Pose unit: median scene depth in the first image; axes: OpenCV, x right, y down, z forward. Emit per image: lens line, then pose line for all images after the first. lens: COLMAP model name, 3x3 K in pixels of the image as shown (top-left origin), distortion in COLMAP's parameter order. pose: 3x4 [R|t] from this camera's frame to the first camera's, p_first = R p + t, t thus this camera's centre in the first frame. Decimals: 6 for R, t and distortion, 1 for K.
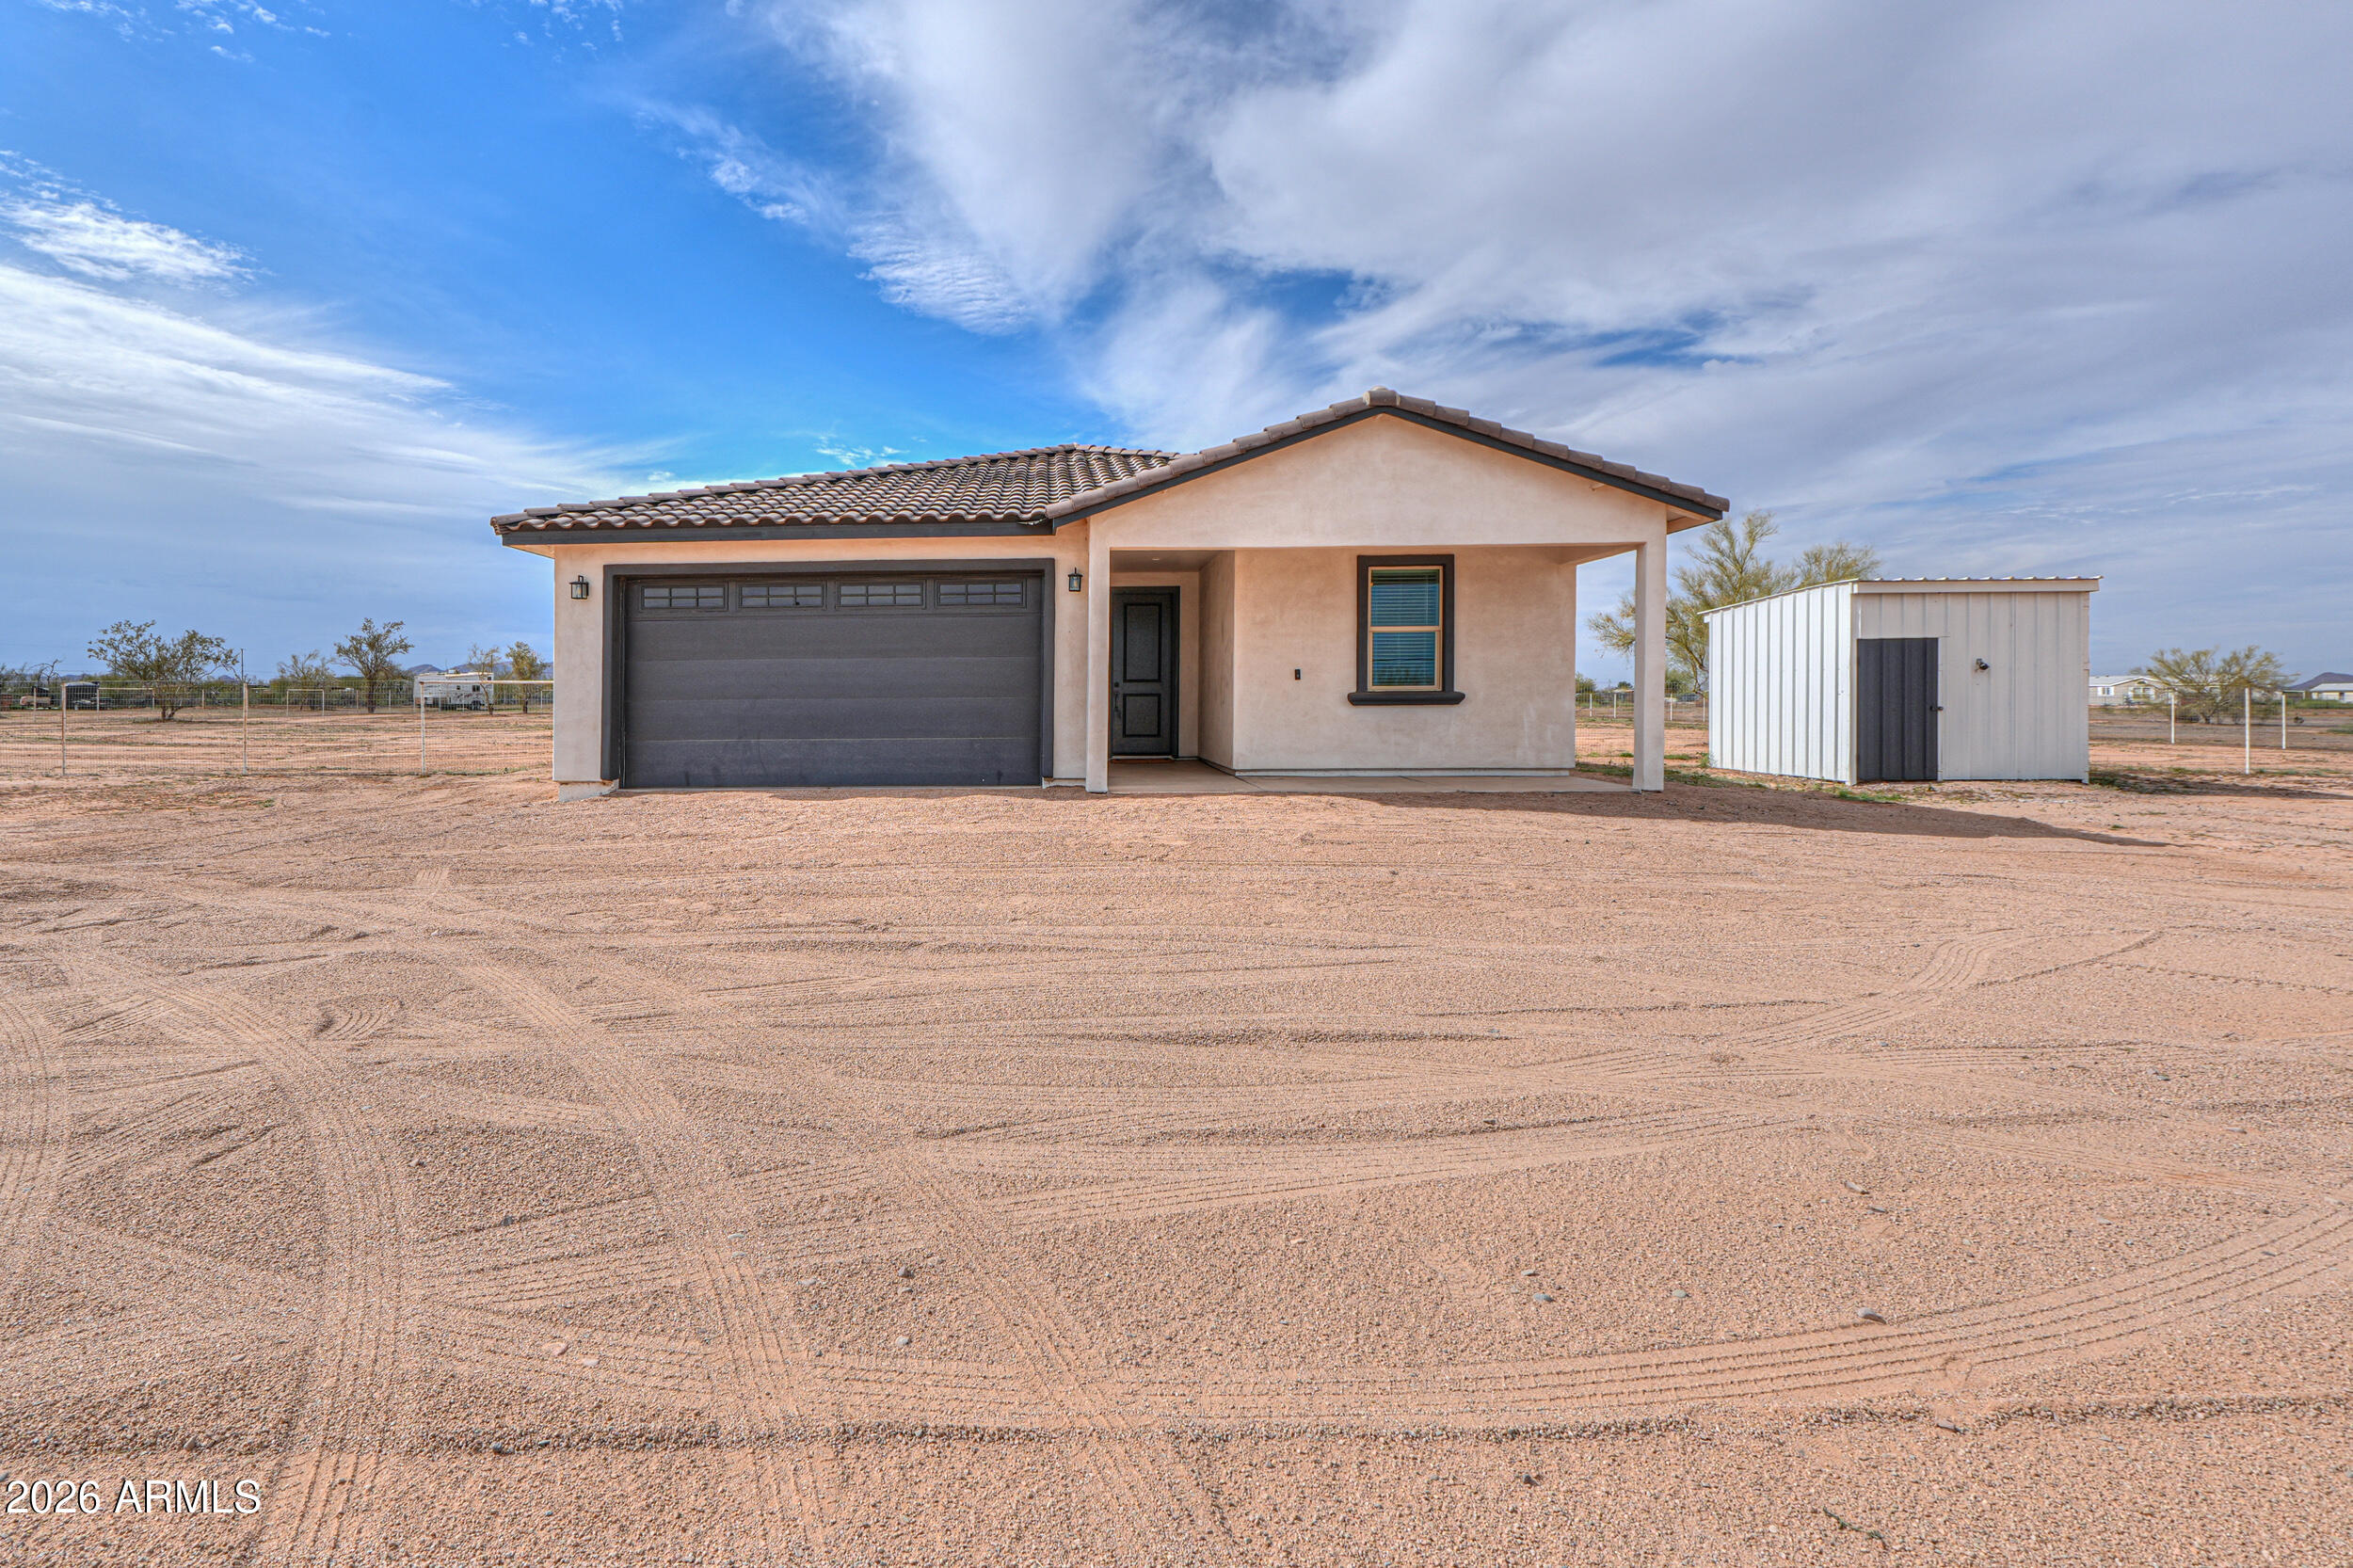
lens RADIAL K [[1098.0, 0, 994.0], [0, 1098.0, 738.6], [0, 0, 1]] dist [-0.003581, 0.000989]
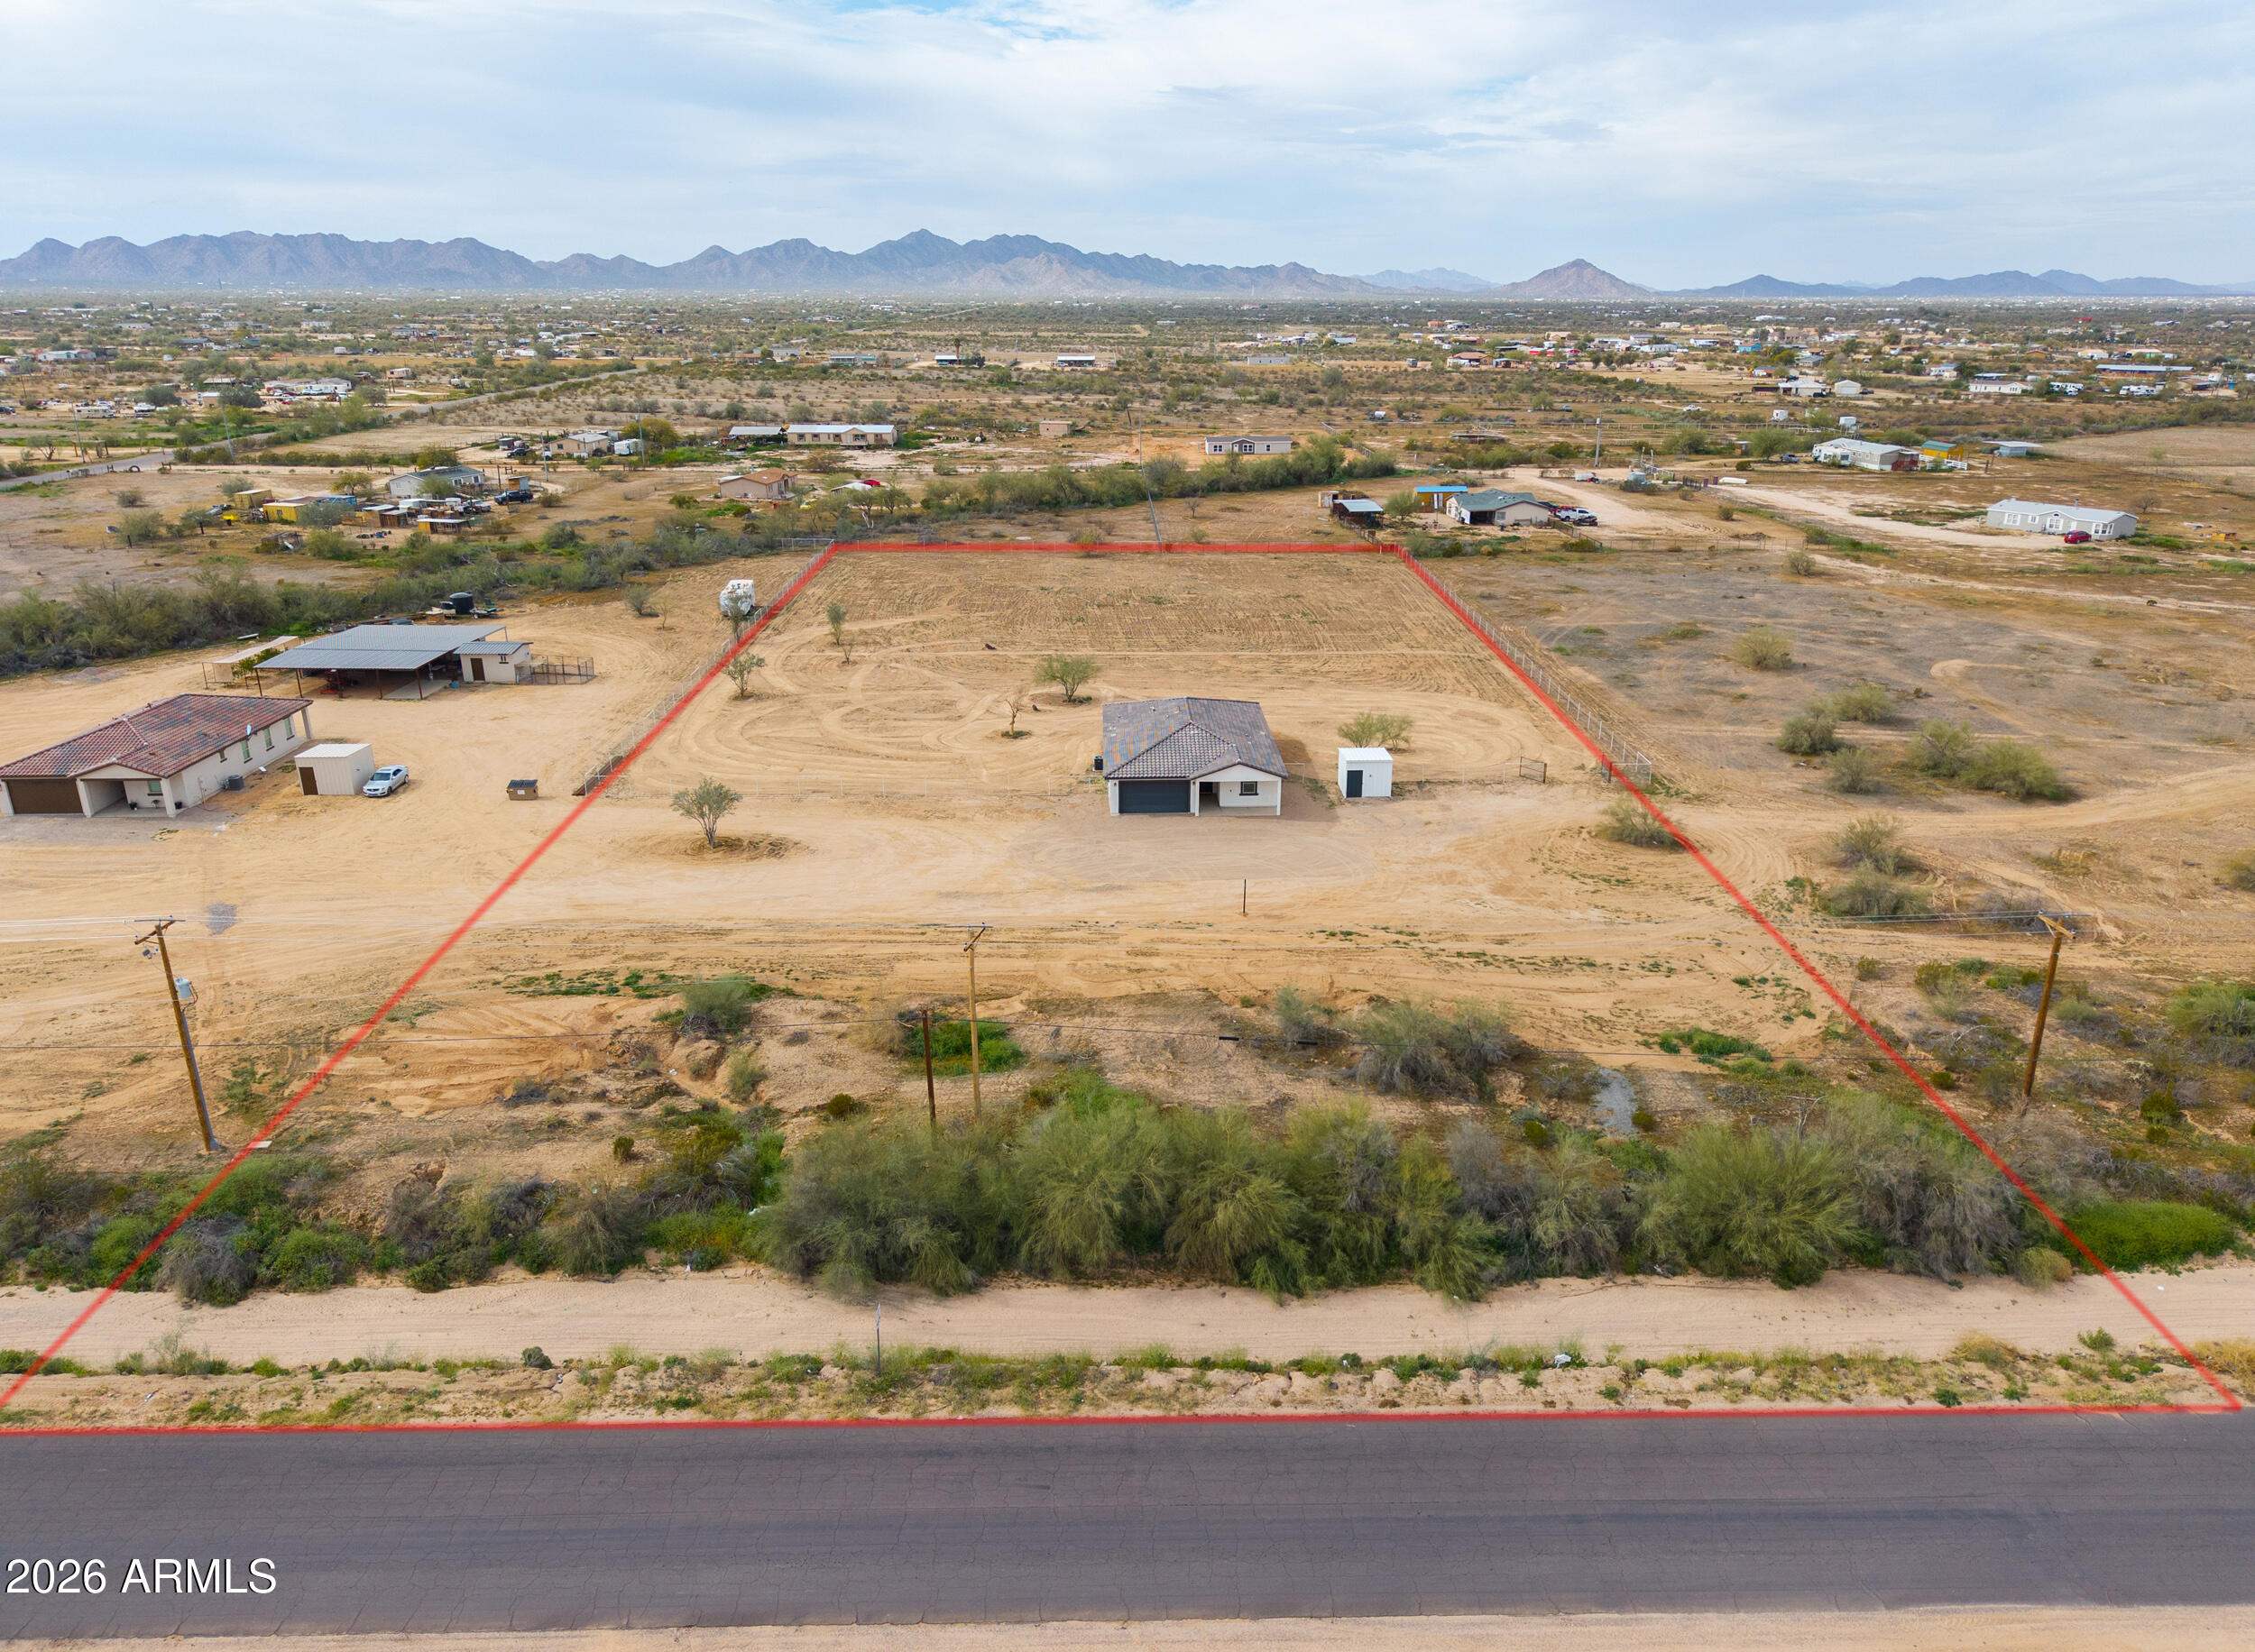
lens RADIAL K [[1565.6, 0, 1128.0], [0, 1565.6, 823.2], [0, 0, 1]] dist [0.013629, -0.000145]
pose [[0.998232, -0.020072, 0.055954, -0.595303], [0.002837, 0.956279, 0.292442, -1.862871], [-0.059377, -0.291766, 0.954645, -5.580102]]
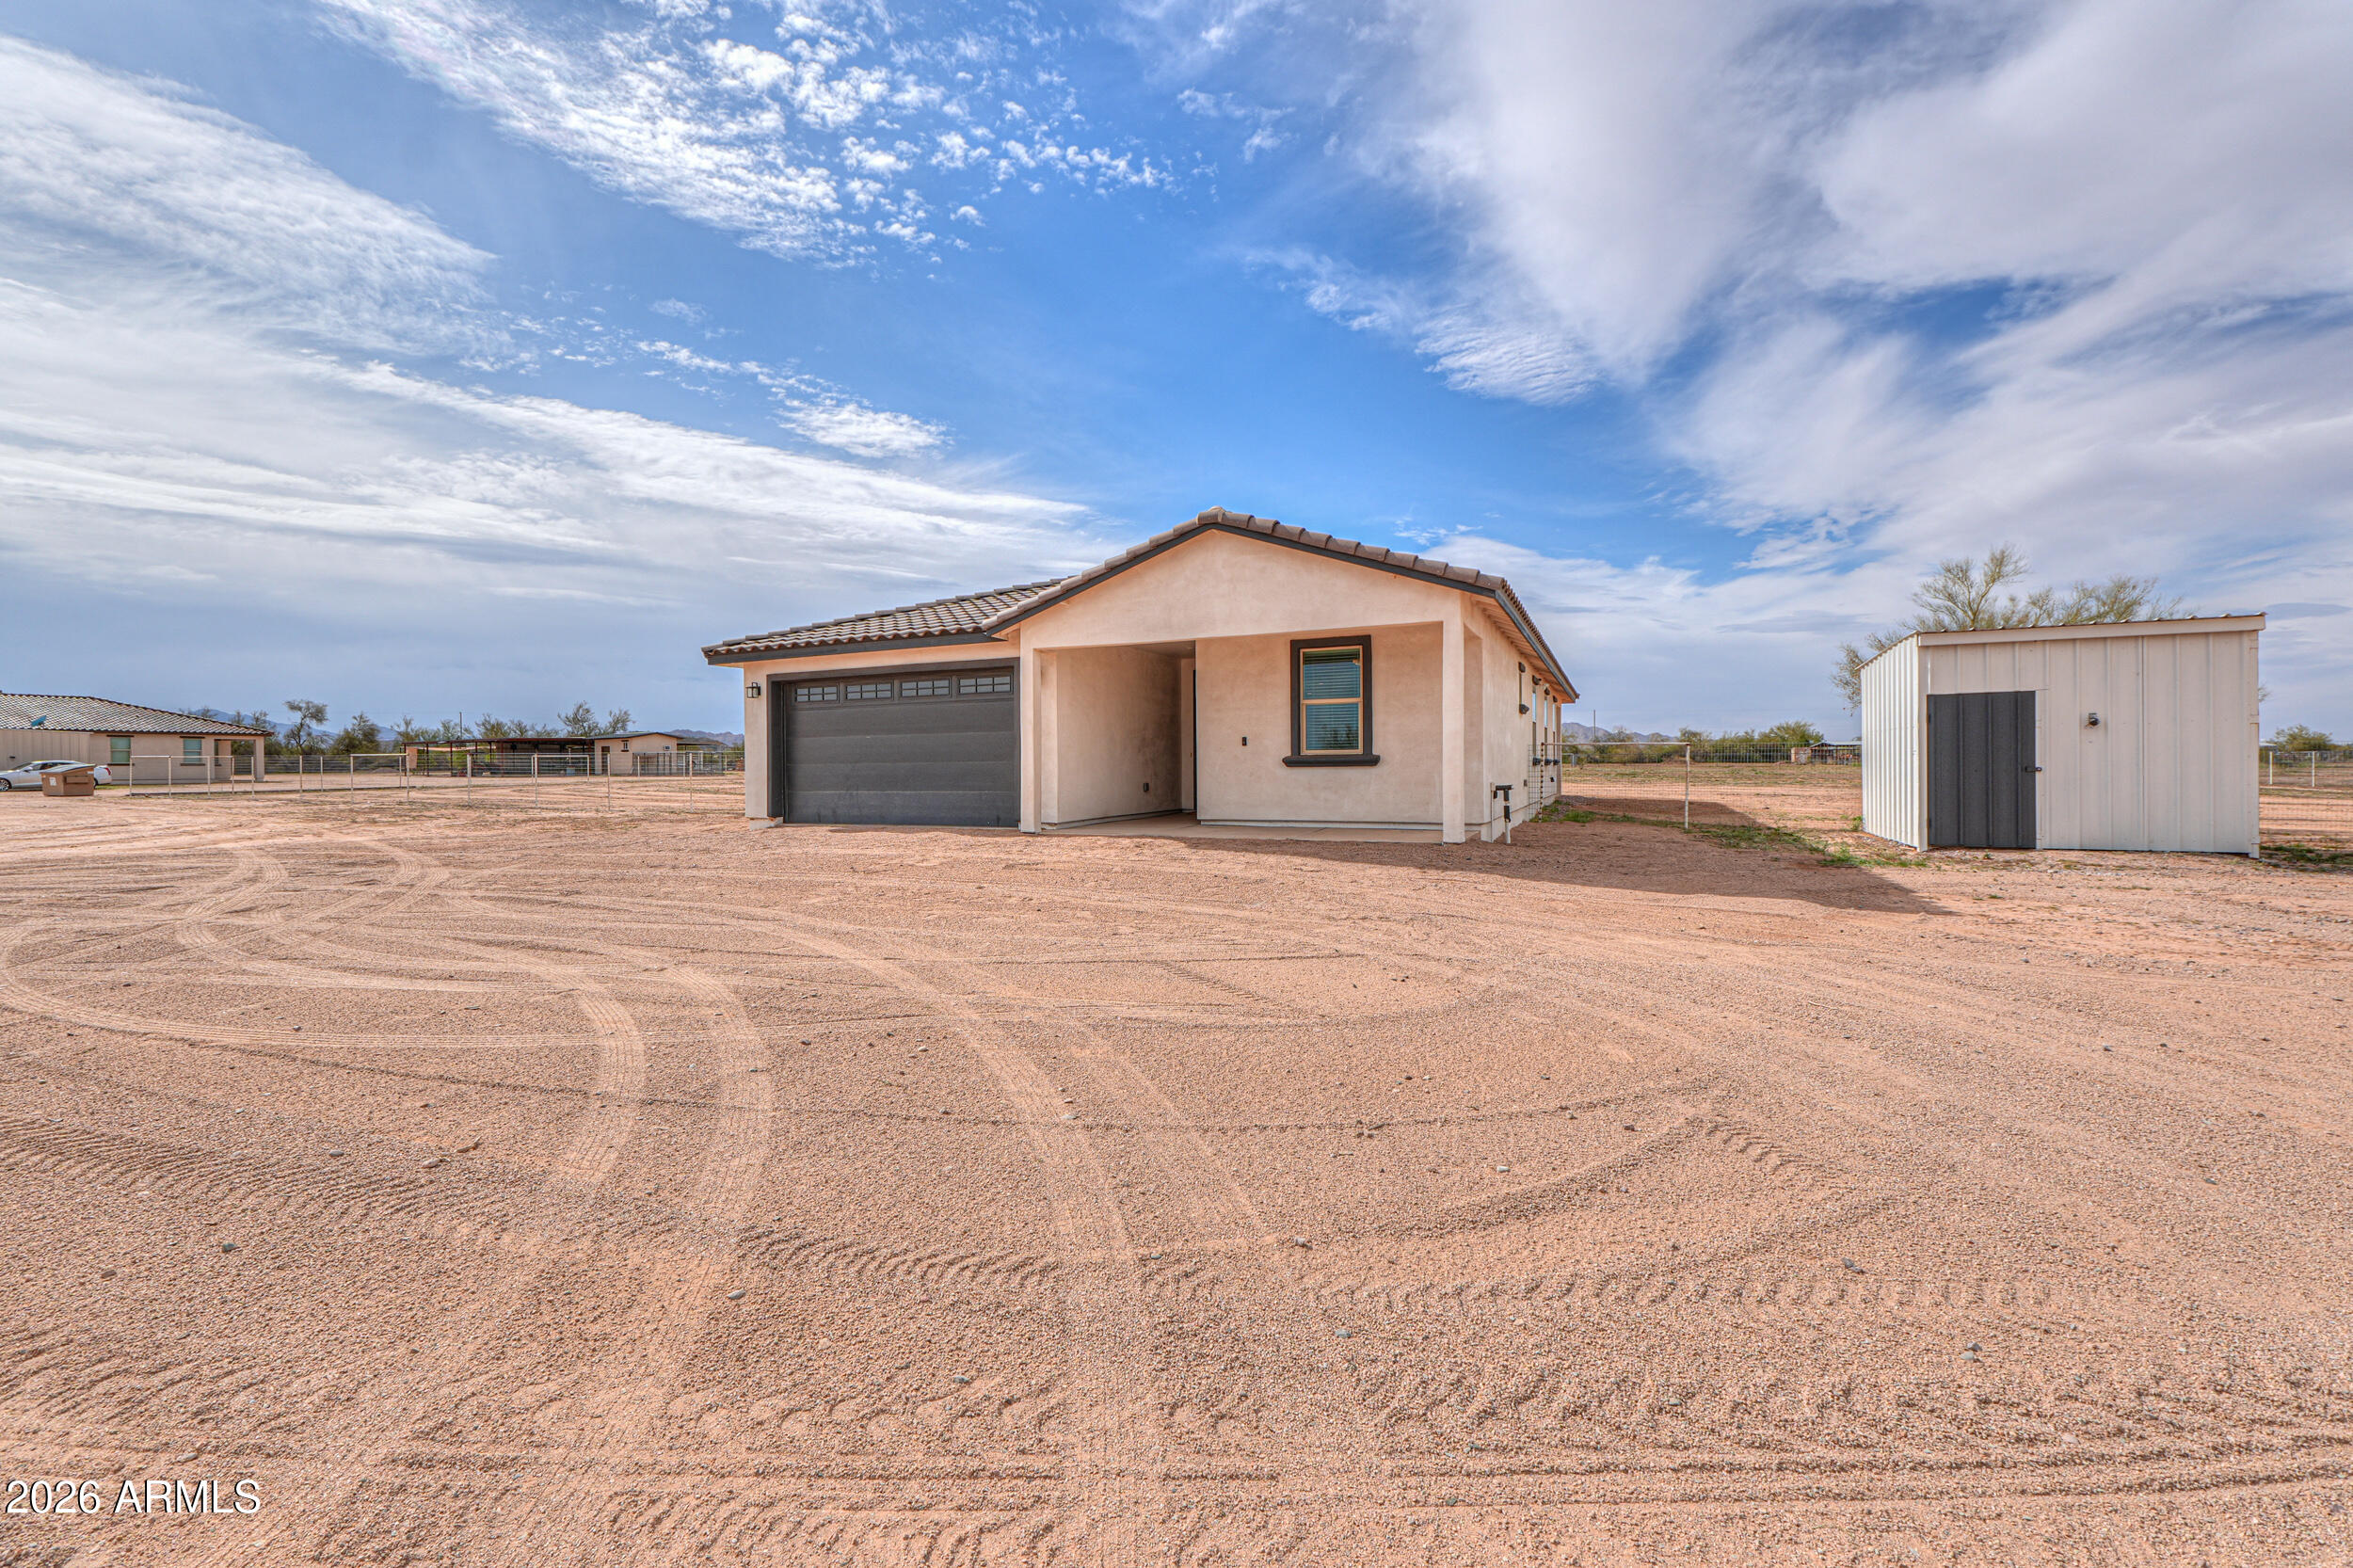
lens RADIAL K [[993.8, 0, 1165.3], [0, 993.8, 777.0], [0, 0, 1]] dist [0.003125, 0.000929]
pose [[0.923963, 0.002744, -0.382473, 0.484304], [-0.010304, 0.999790, -0.017718, 0.000714], [0.382344, 0.020311, 0.923797, -0.028833]]
